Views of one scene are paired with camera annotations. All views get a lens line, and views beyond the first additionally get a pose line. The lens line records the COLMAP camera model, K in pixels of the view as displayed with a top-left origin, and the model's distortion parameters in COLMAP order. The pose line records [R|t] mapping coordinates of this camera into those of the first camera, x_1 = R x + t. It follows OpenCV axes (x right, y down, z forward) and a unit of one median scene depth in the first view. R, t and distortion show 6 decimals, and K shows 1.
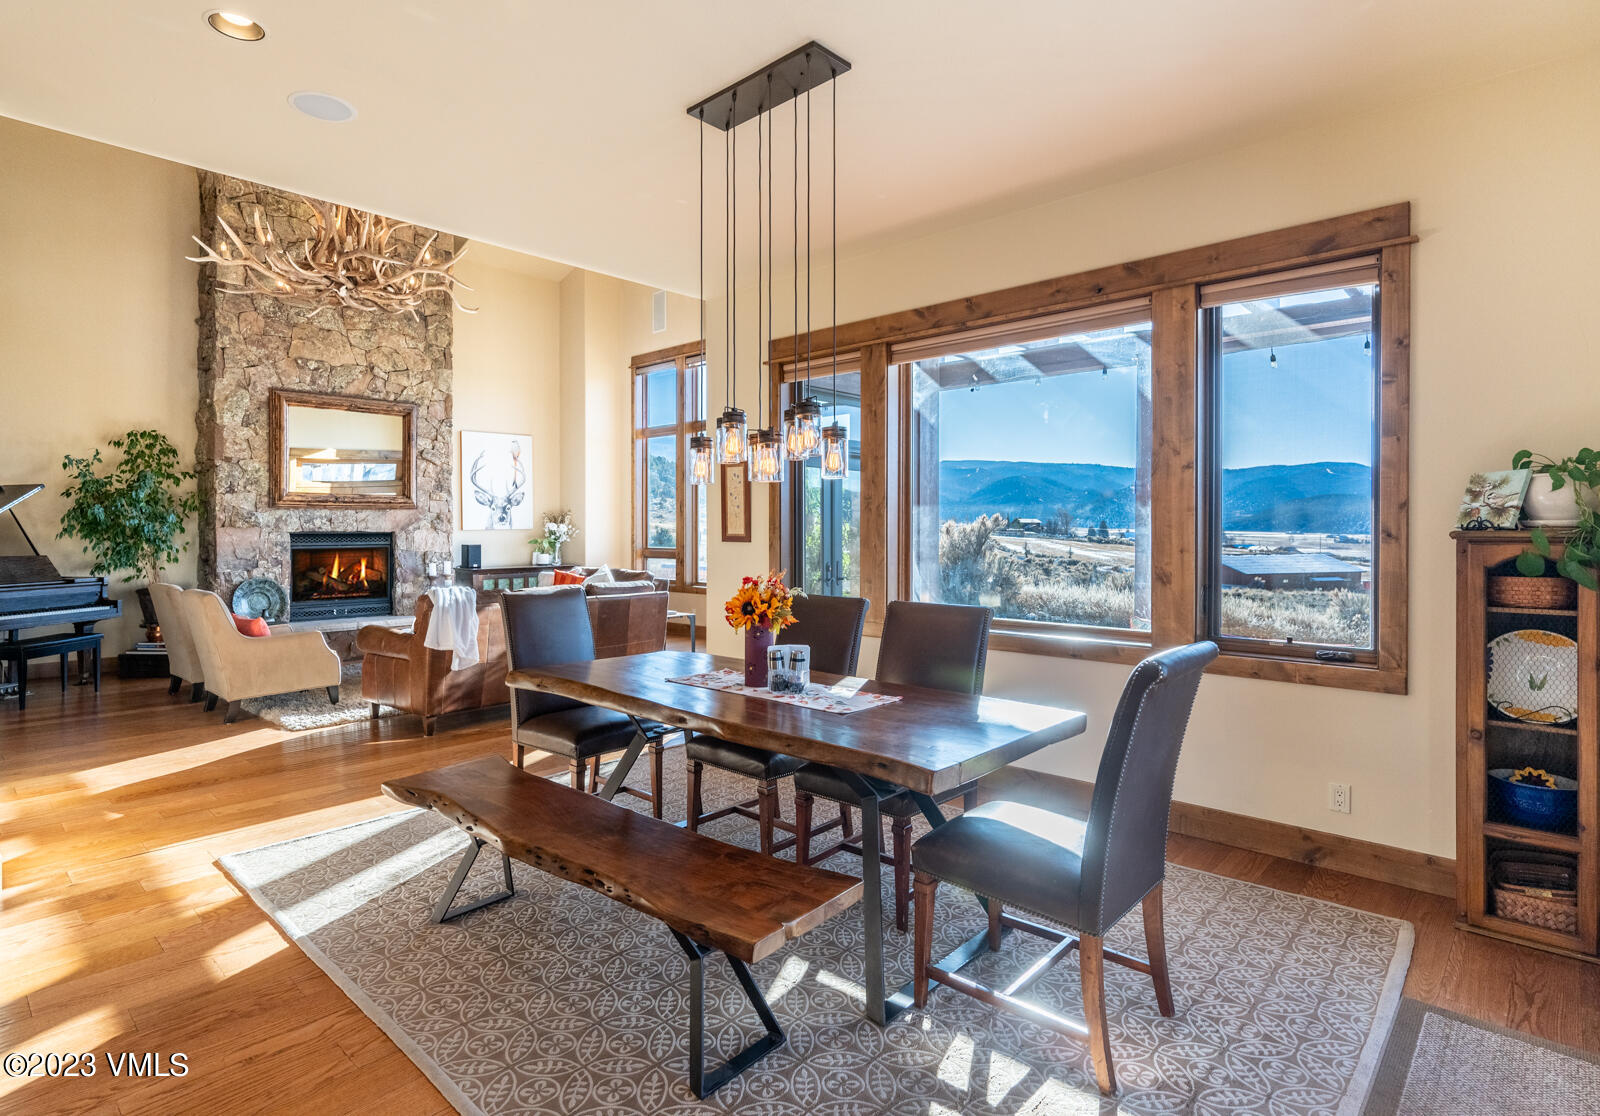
lens RADIAL K [[823.0, 0, 762.0], [0, 823.0, 531.1], [0, 0, 1]] dist [-0.002176, -0.000118]
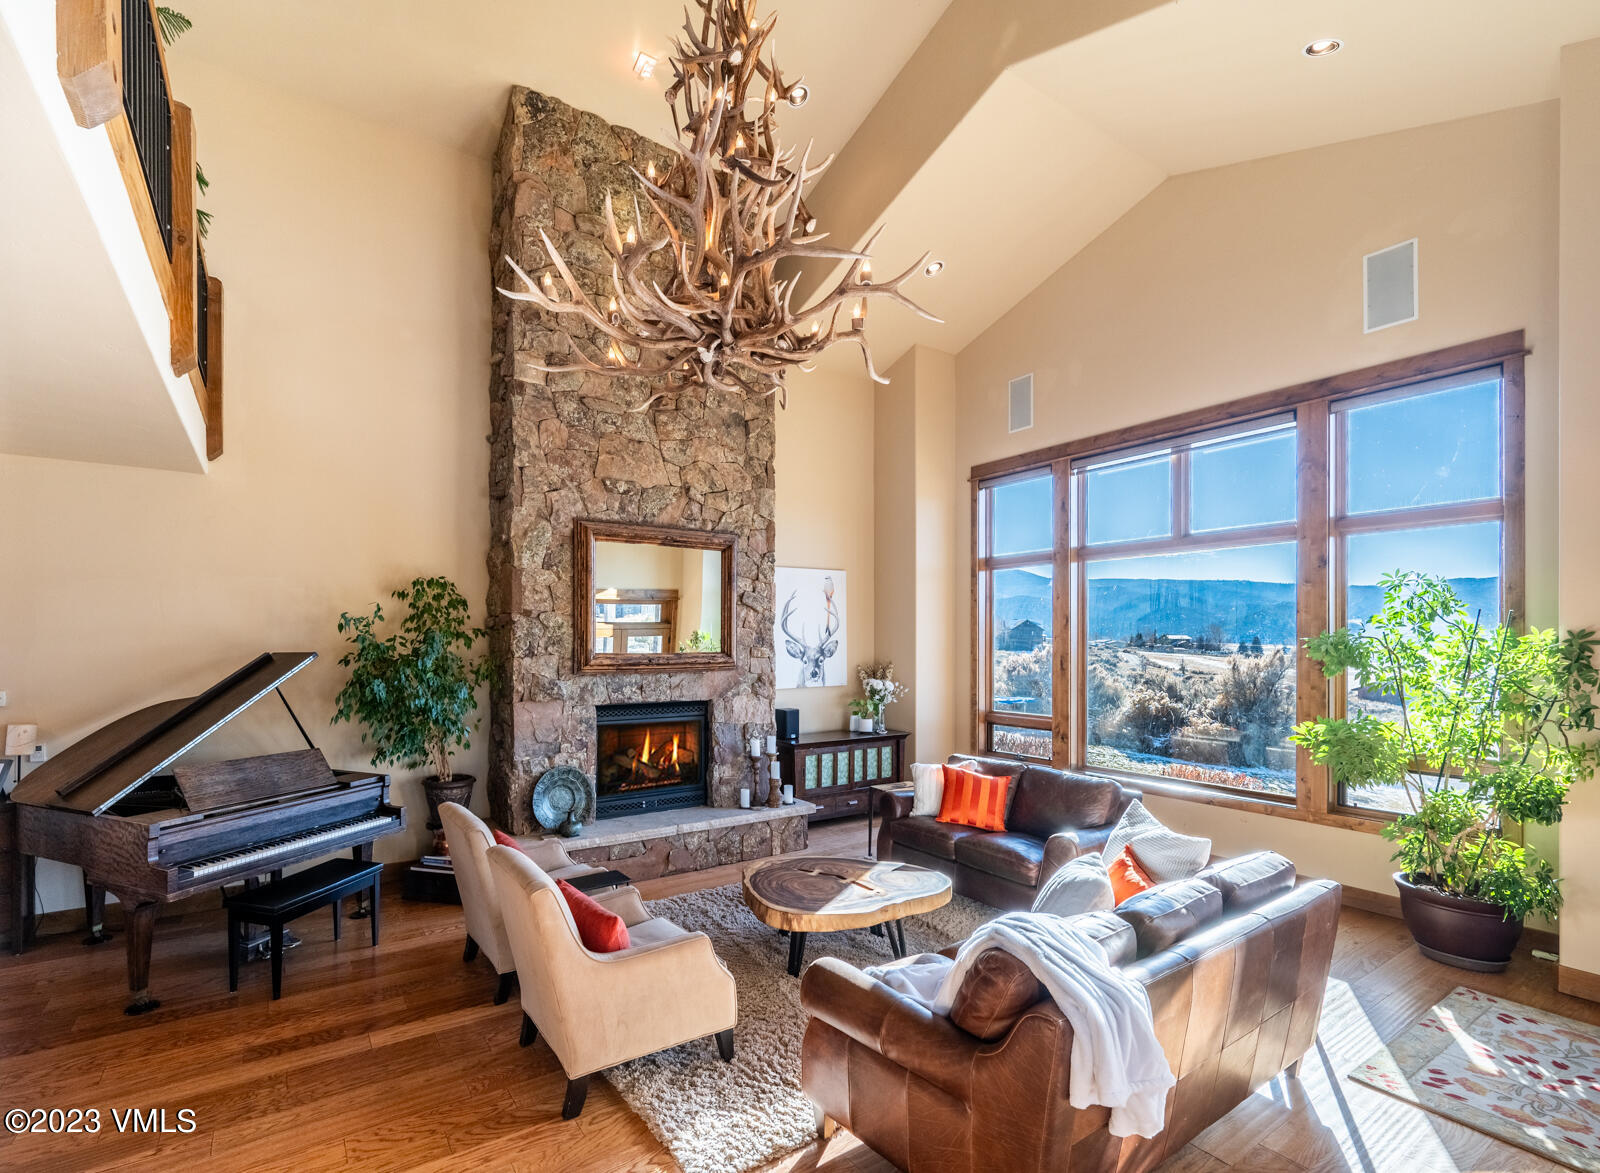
lens RADIAL K [[712.5, 0, 730.5], [0, 712.5, 647.8], [0, 0, 1]] dist [0.000946, -0.000158]
pose [[0.971262, 0.003343, -0.237990, -0.292657], [-0.002642, 0.999991, 0.003262, -0.054520], [0.237999, -0.002539, 0.971262, 0.381534]]
